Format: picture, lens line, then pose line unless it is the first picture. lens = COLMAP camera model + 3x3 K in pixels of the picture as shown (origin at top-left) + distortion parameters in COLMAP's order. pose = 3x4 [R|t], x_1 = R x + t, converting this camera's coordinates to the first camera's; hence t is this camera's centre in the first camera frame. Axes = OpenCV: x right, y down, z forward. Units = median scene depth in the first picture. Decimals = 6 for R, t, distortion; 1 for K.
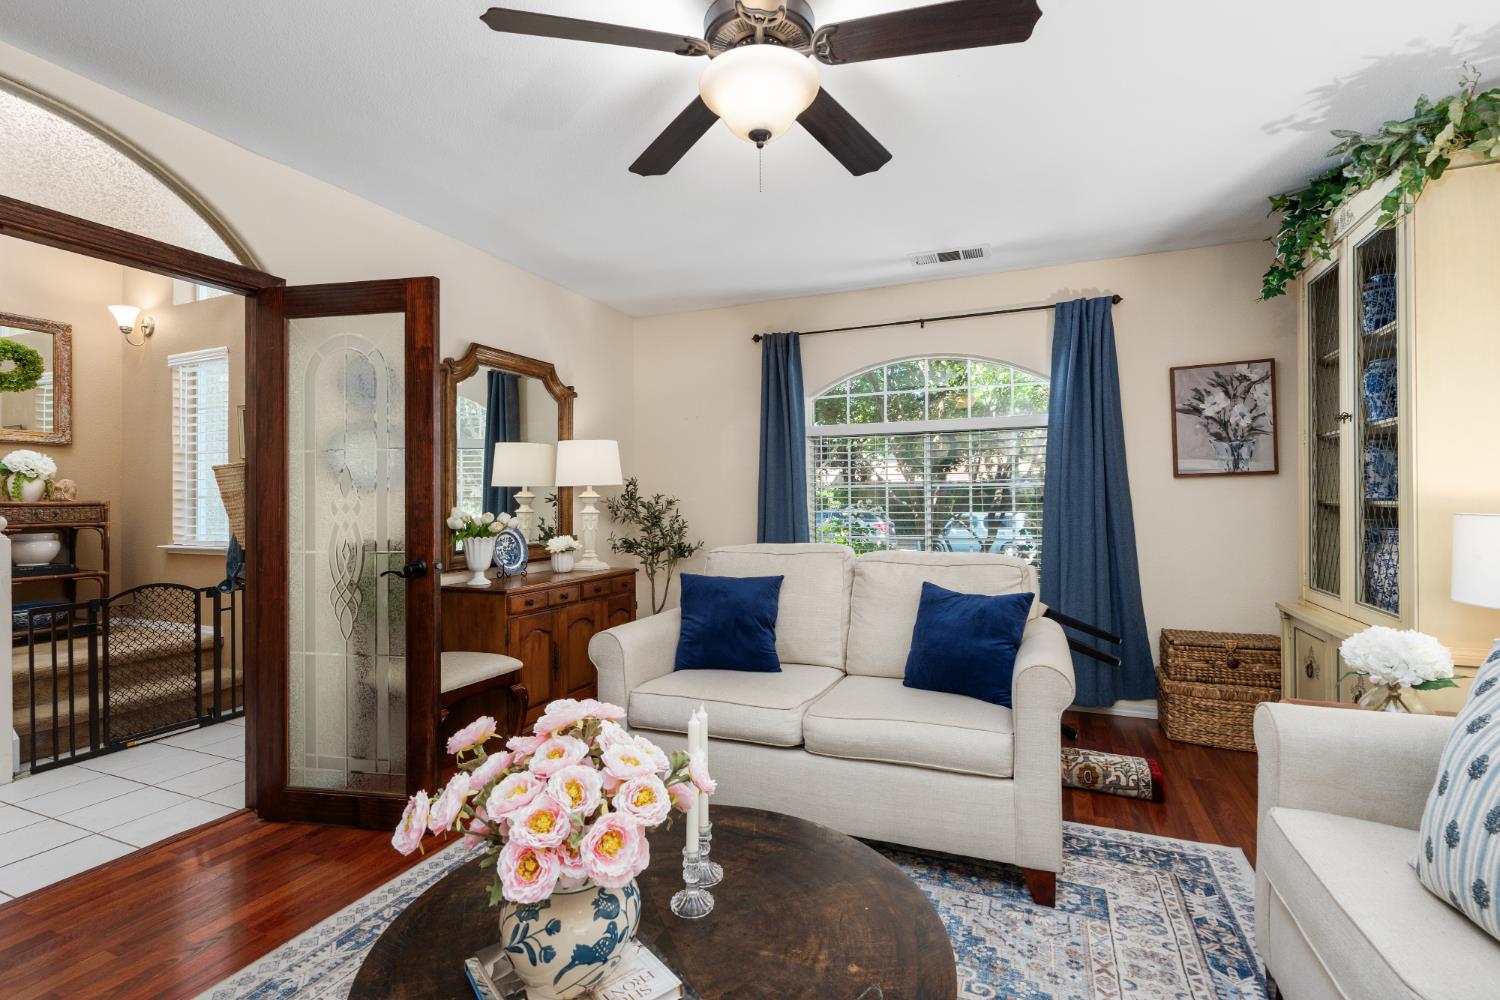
lens RADIAL K [[697.6, 0, 751.6], [0, 697.6, 497.3], [0, 0, 1]] dist [-0.002733, -0.000439]
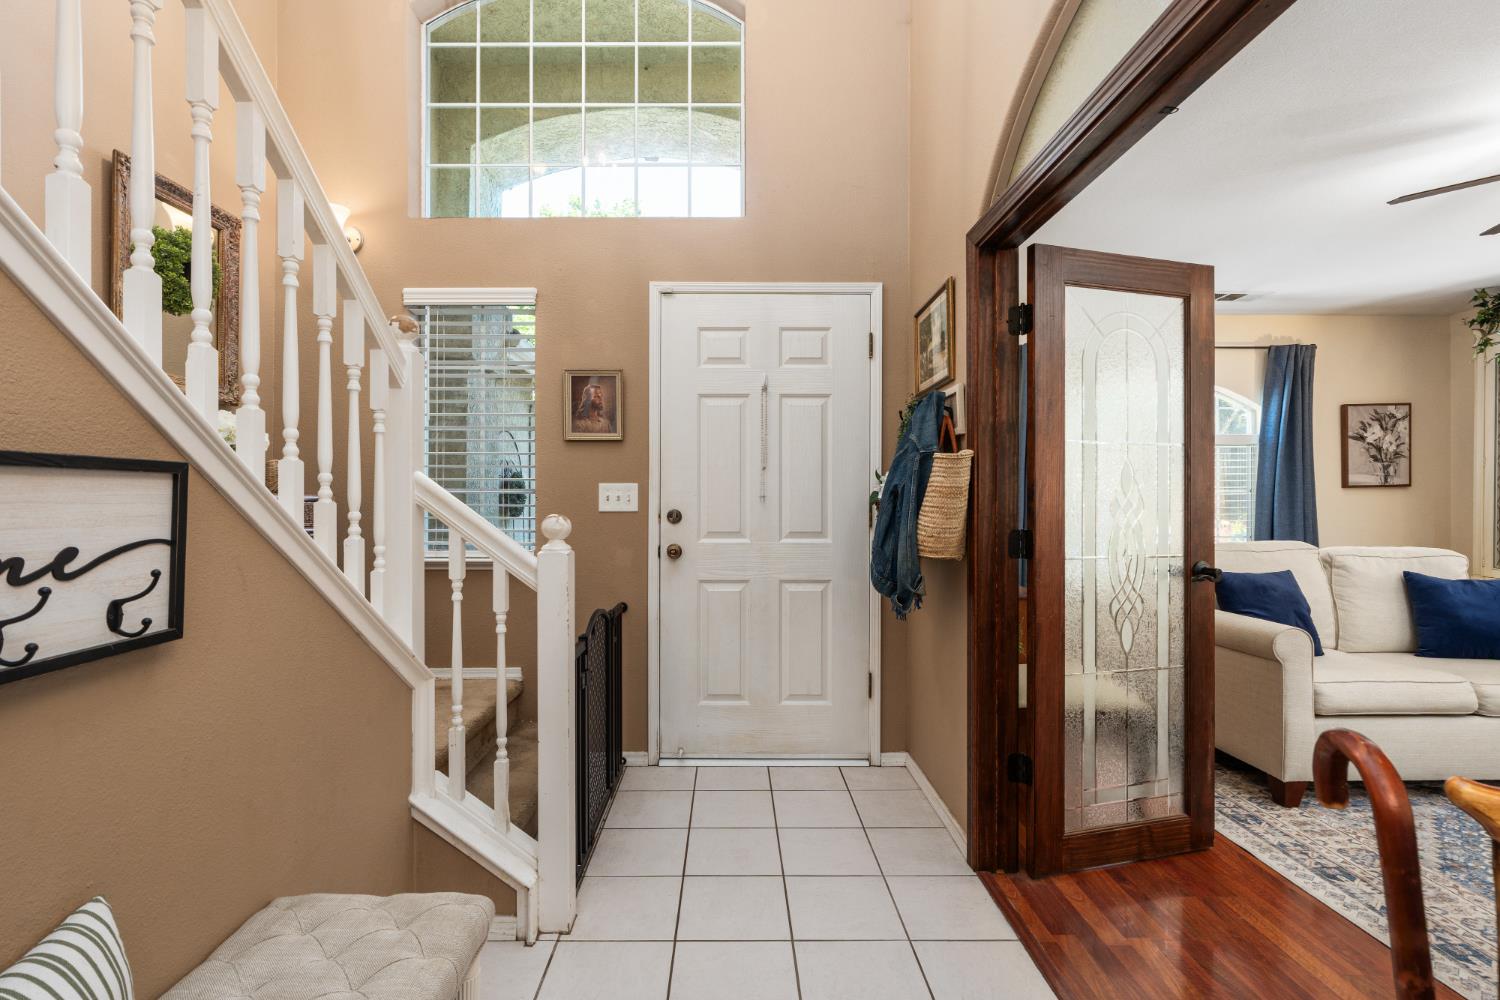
lens RADIAL K [[682.4, 0, 747.8], [0, 682.4, 503.7], [0, 0, 1]] dist [-0.001204, 0.000236]
pose [[0.920903, 0.008526, 0.389698, -0.963829], [-0.010615, 0.999939, 0.003208, 0.009214], [-0.389646, -0.007092, 0.920937, 0.264617]]
